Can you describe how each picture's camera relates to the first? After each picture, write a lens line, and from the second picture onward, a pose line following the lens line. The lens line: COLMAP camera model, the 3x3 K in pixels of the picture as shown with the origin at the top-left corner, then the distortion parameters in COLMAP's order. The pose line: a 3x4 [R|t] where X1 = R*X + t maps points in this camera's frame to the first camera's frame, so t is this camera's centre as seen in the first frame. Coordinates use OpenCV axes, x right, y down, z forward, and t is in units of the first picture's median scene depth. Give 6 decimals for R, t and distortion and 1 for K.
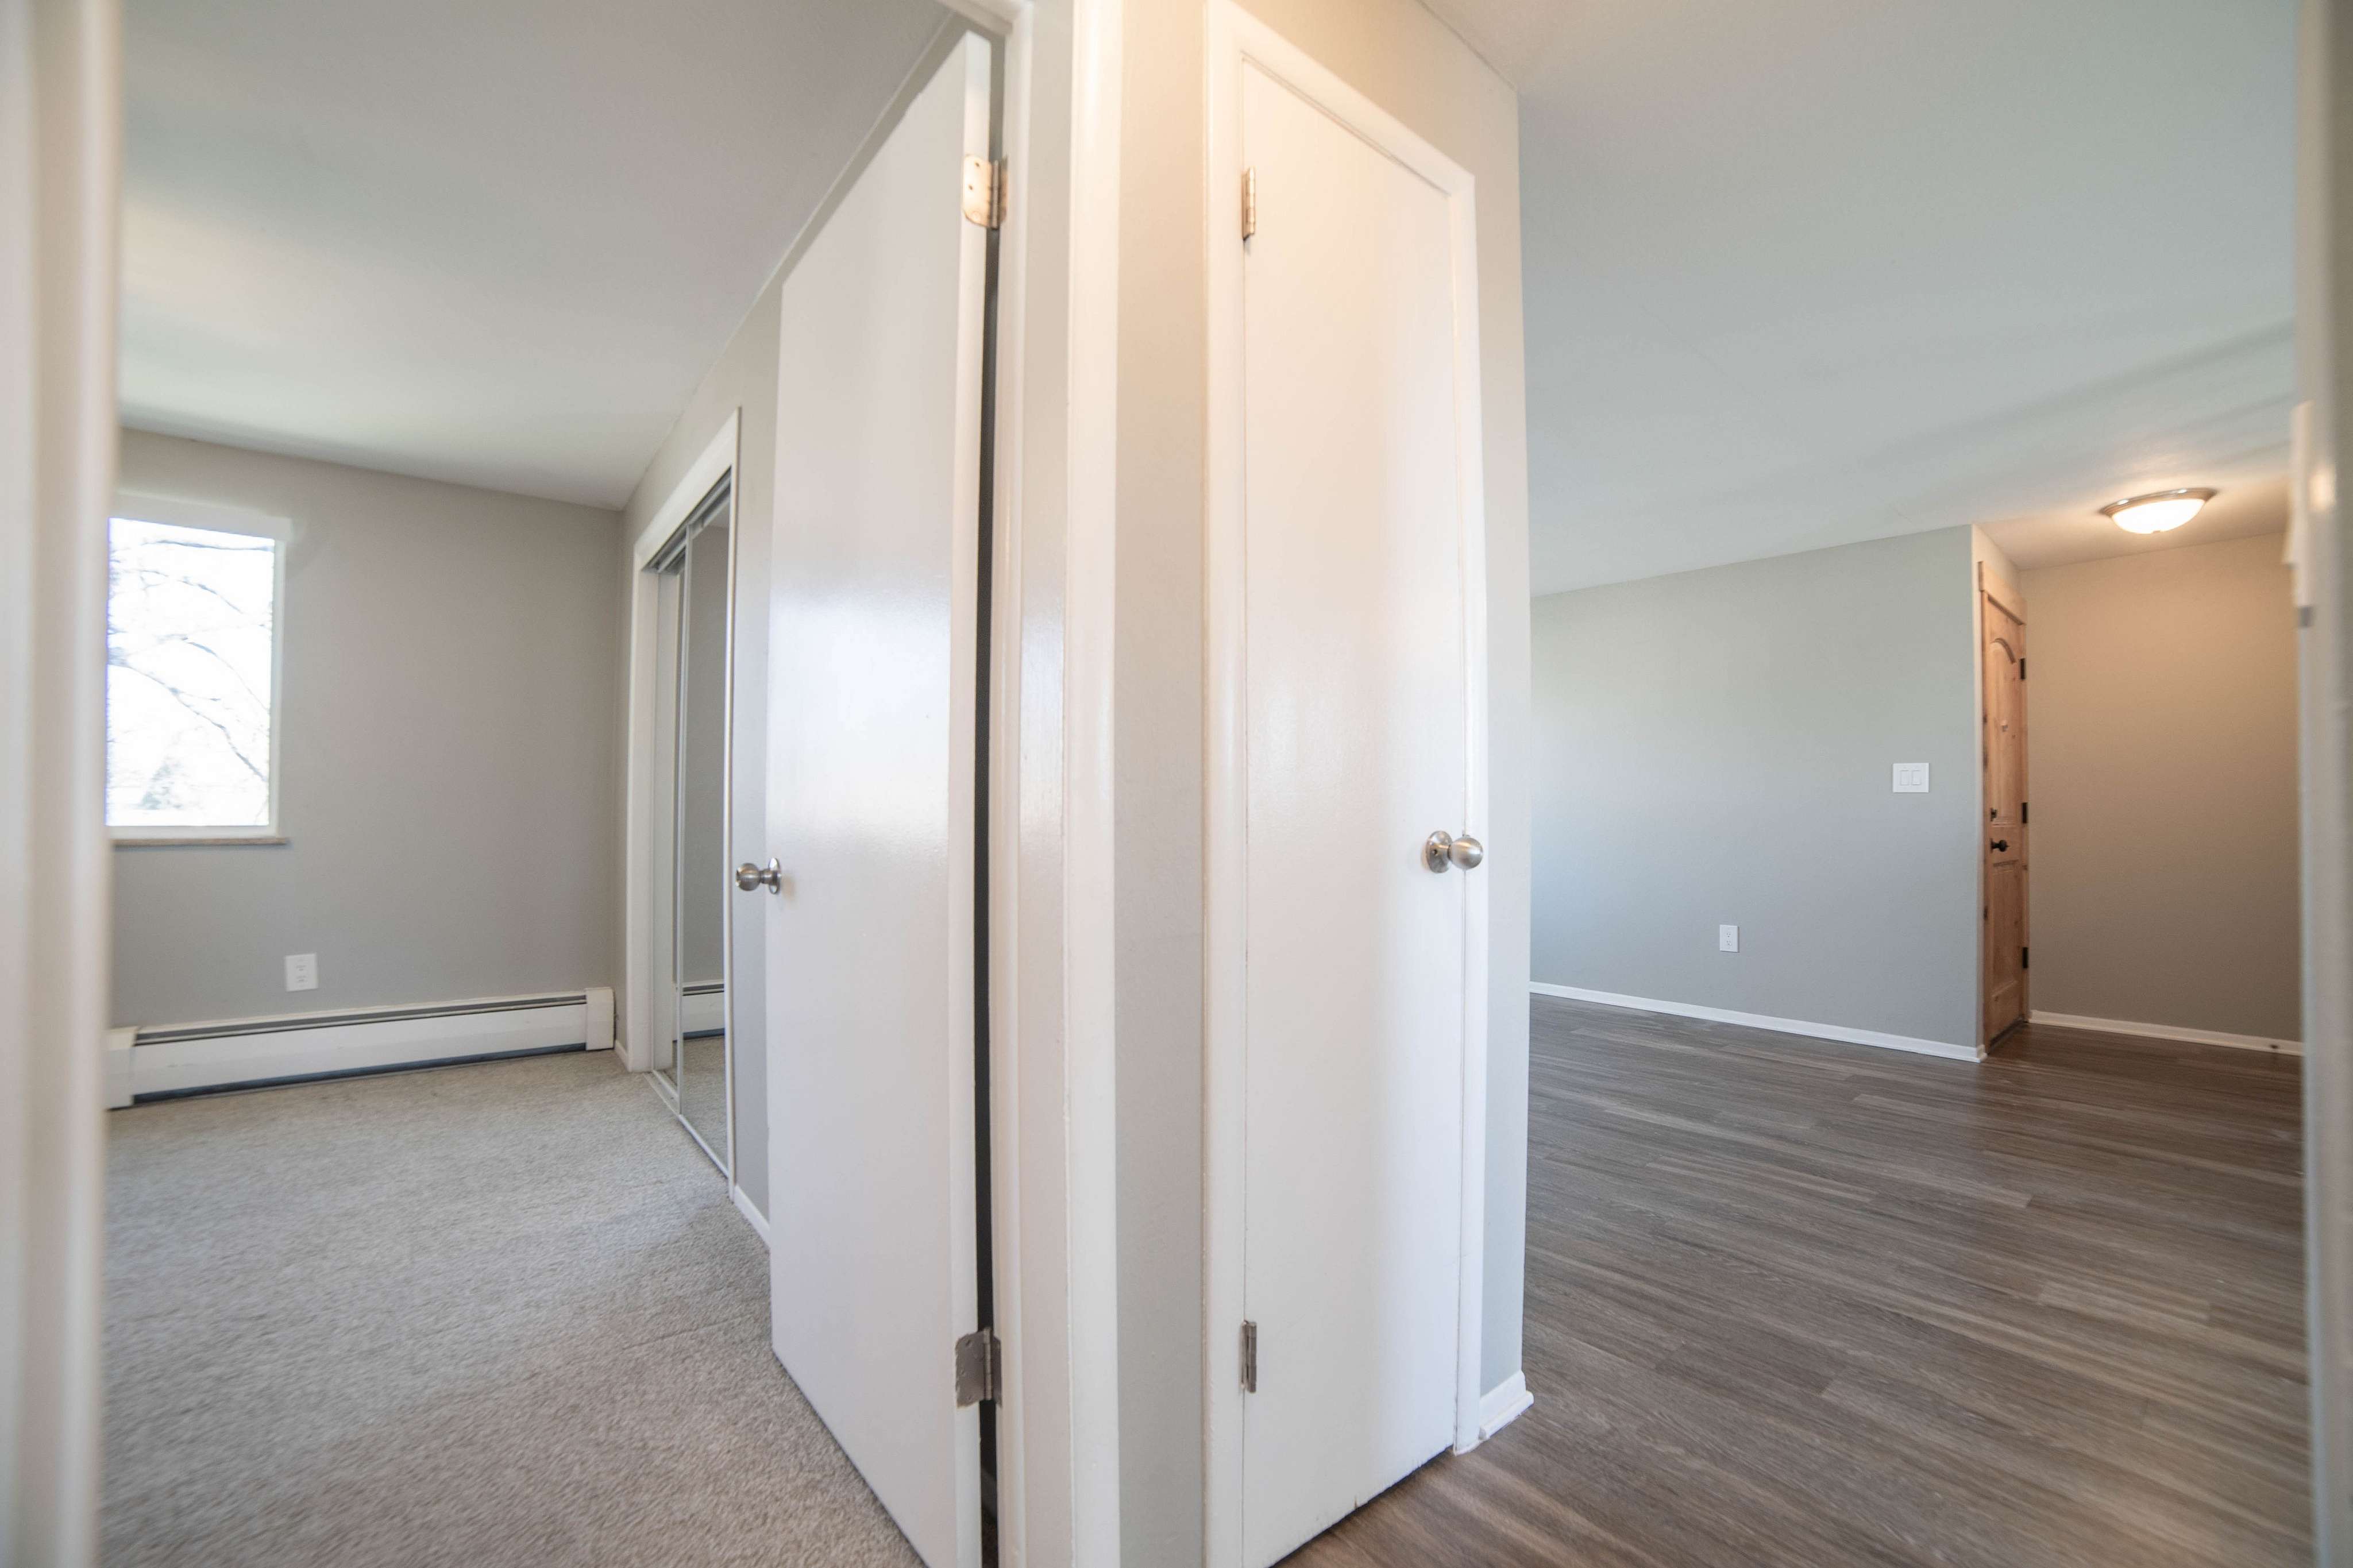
lens RADIAL K [[964.2, 0, 1191.1], [0, 964.2, 803.0], [0, 0, 1]] dist [-0.093677, 0.034335]
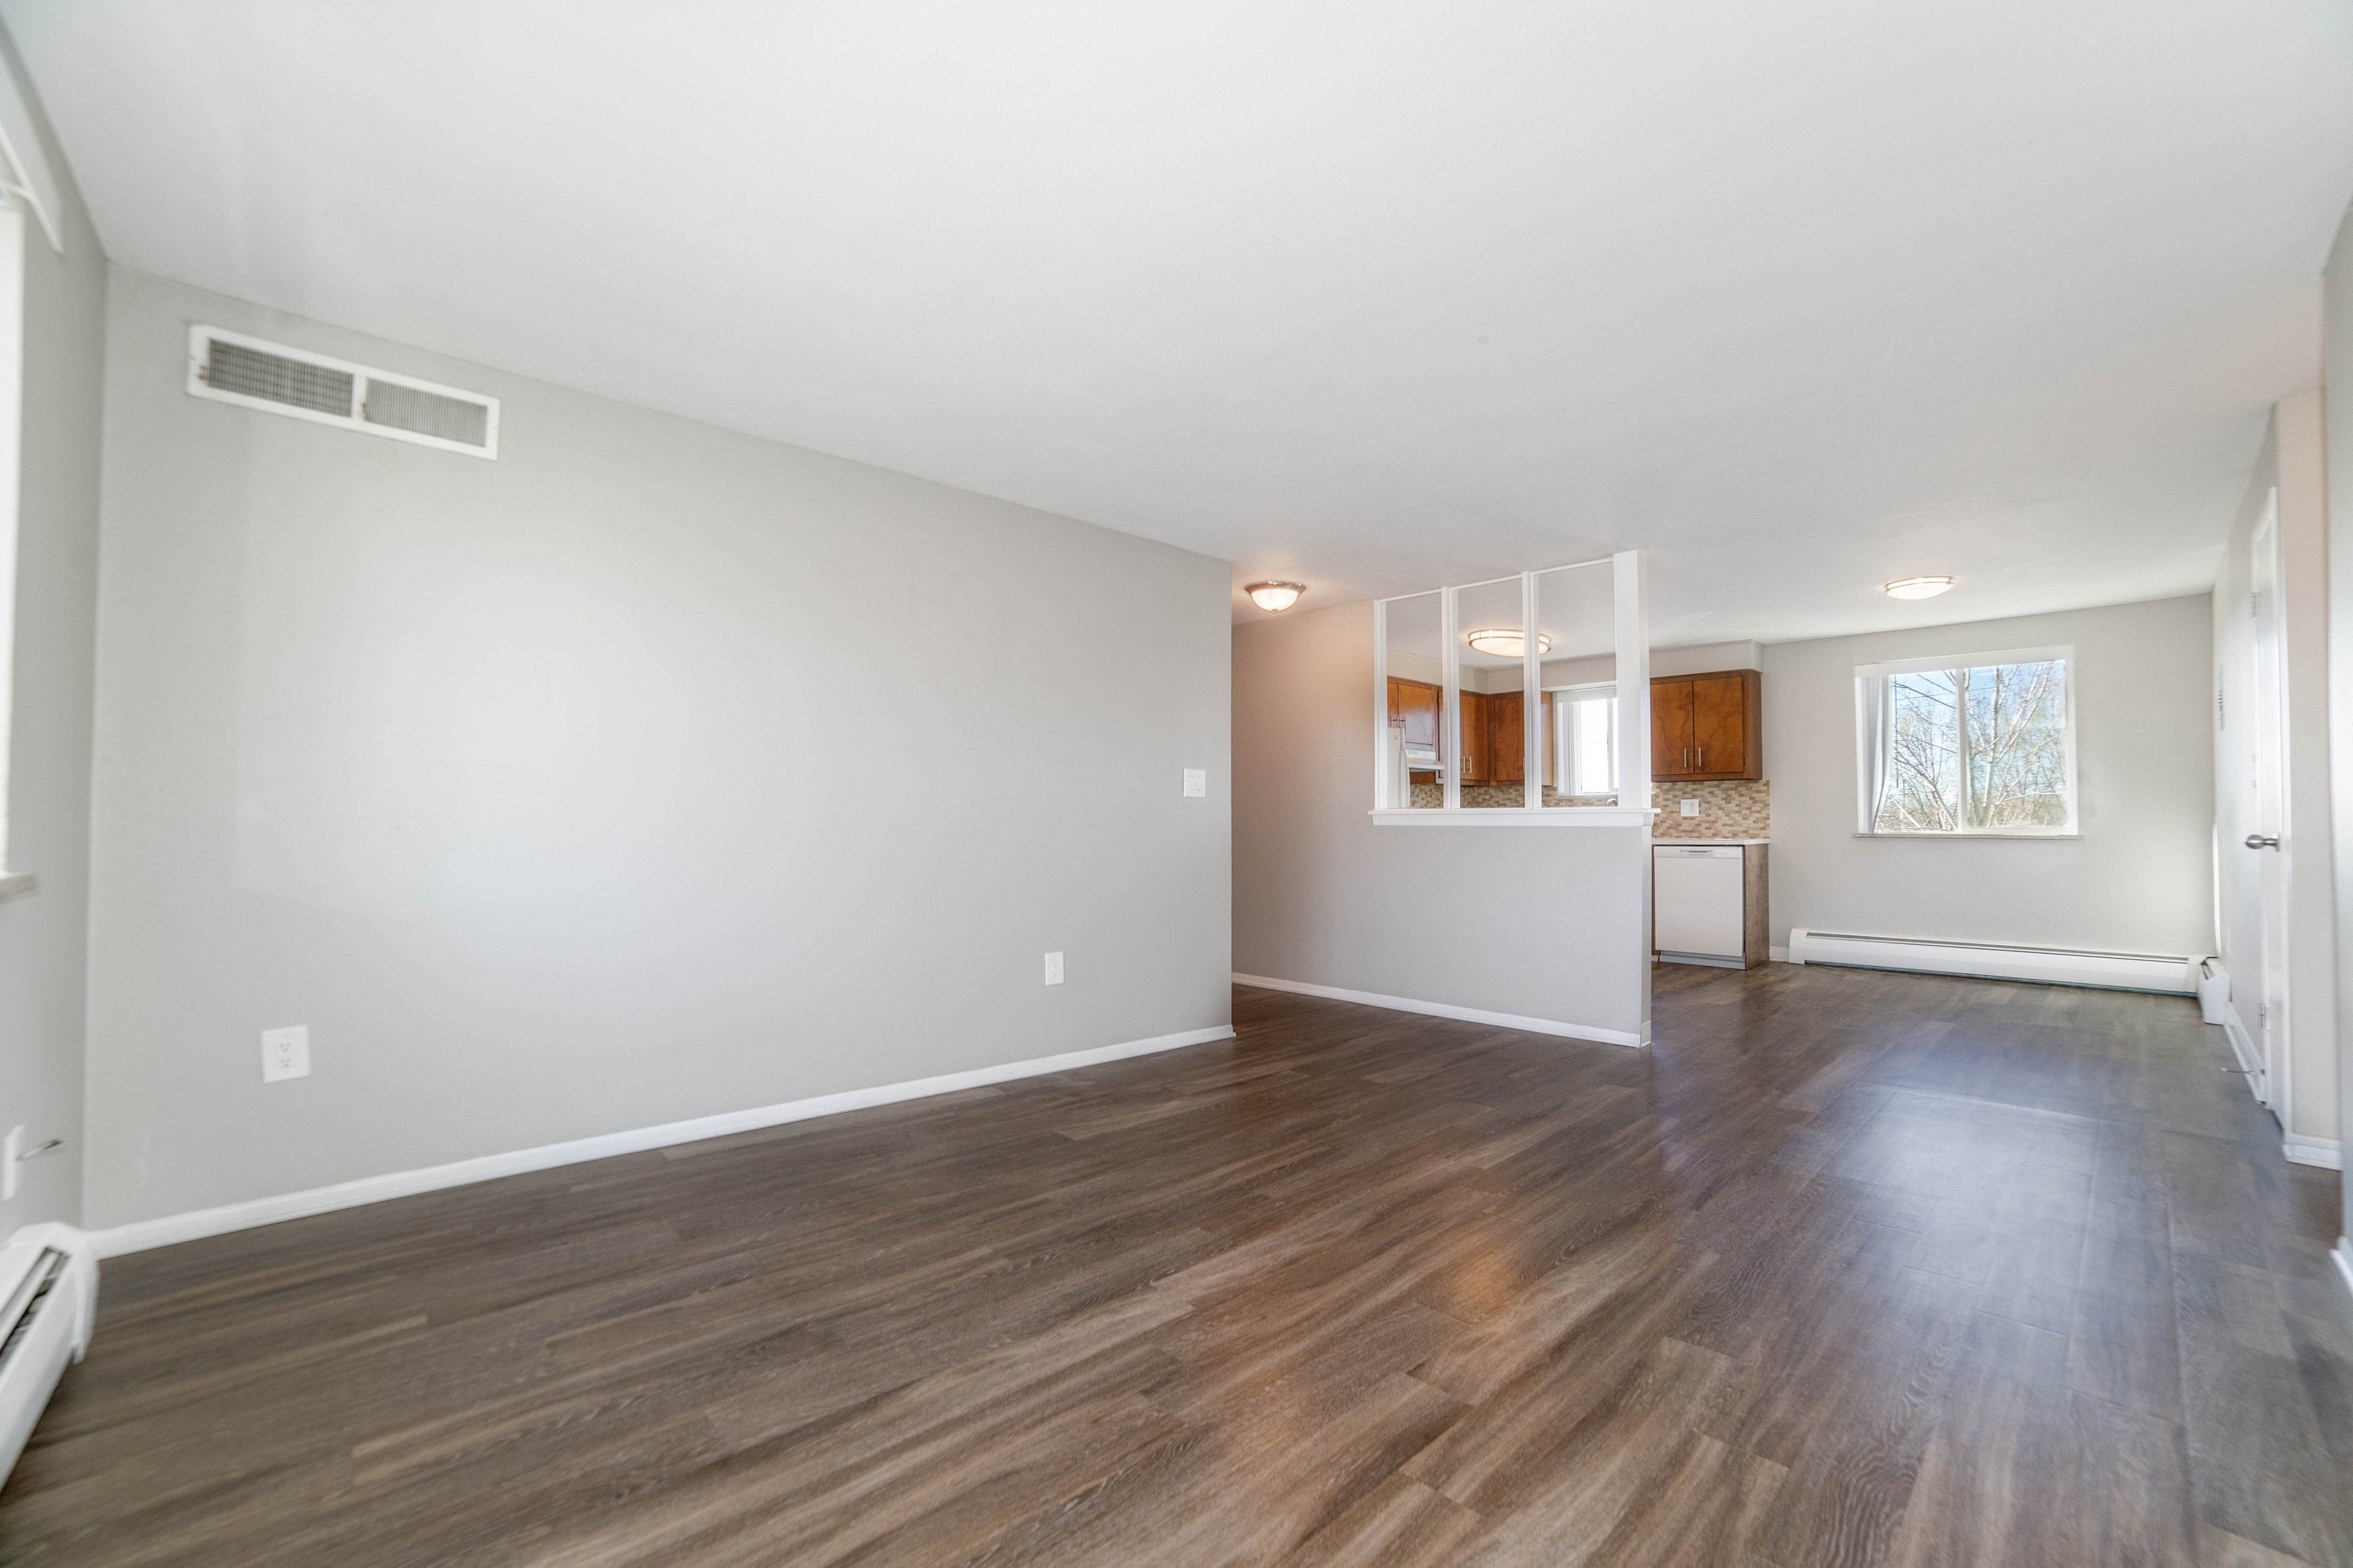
lens RADIAL K [[977.1, 0, 1196.0], [0, 977.1, 800.1], [0, 0, 1]] dist [-0.099441, 0.035217]
pose [[-0.078883, 0.020551, 0.996672, -0.651807], [-0.015806, 0.999636, -0.021863, 0.030956], [-0.996759, -0.017478, -0.078529, 2.153051]]
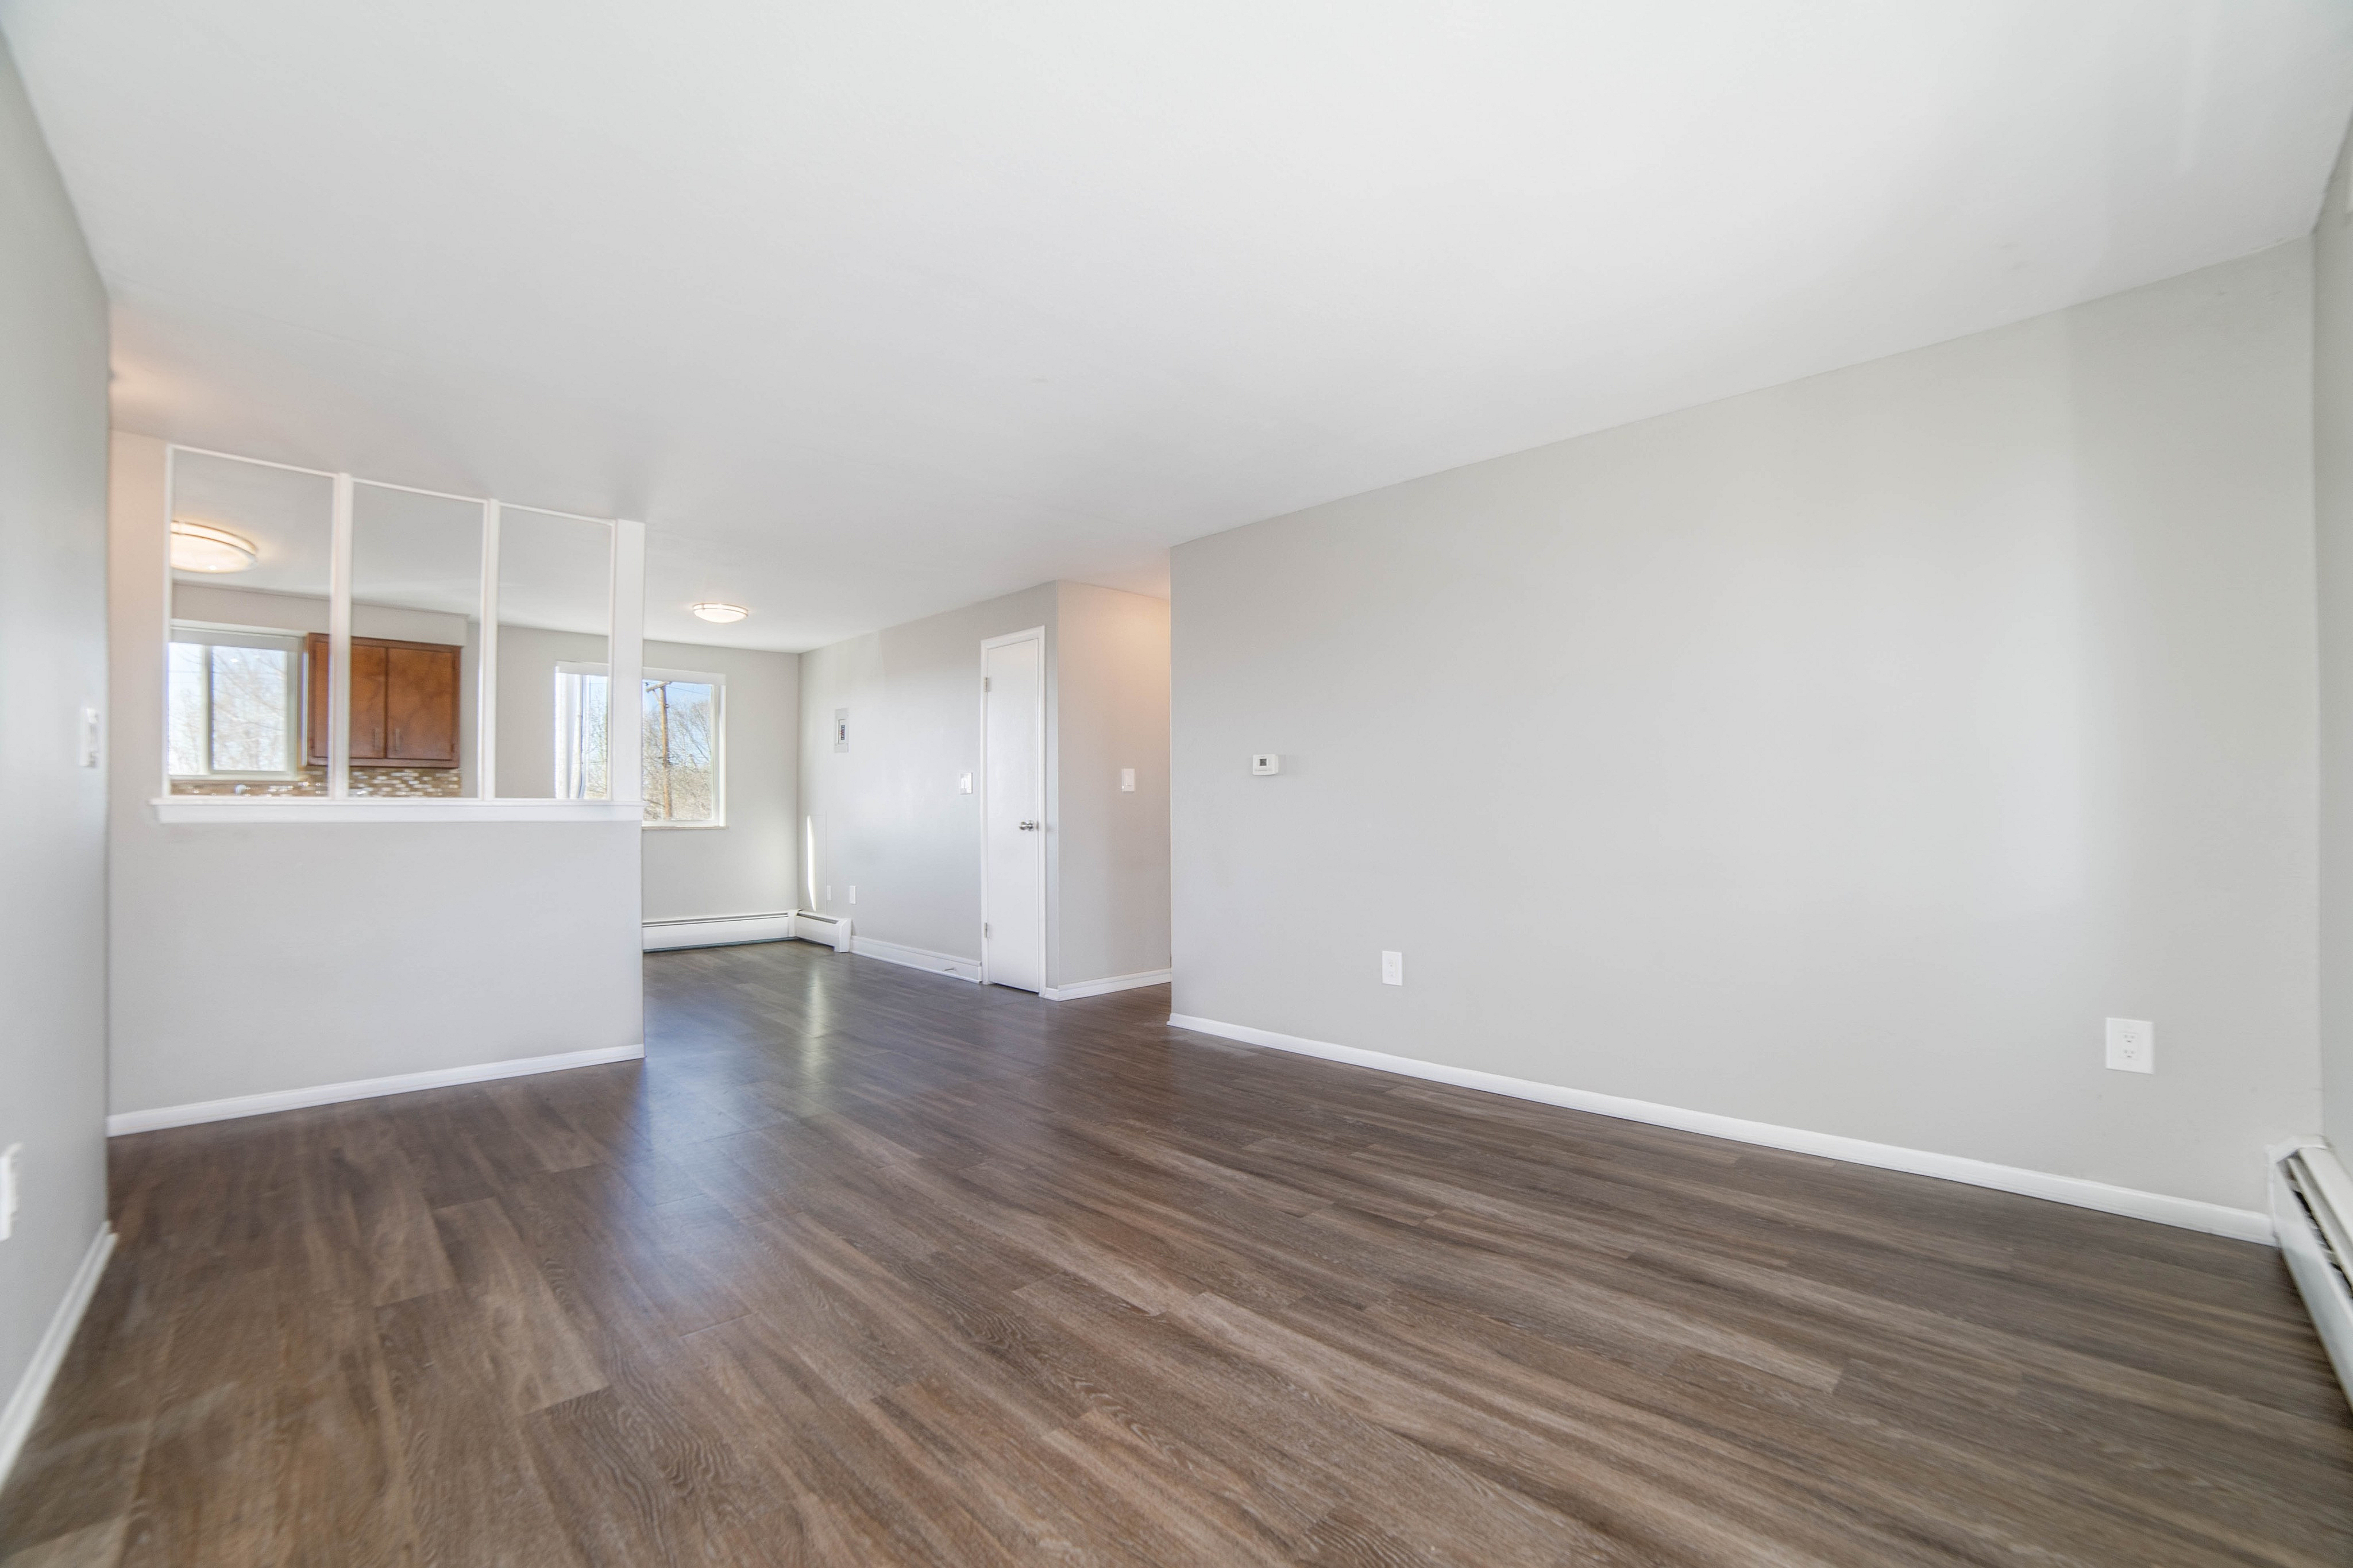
lens RADIAL K [[977.1, 0, 1196.0], [0, 977.1, 800.1], [0, 0, 1]] dist [-0.099441, 0.035217]
pose [[-0.995265, -0.001866, -0.097185, 0.443882], [0.000990, 0.999569, -0.029328, 0.042863], [0.097198, -0.029286, -0.994834, 3.081383]]
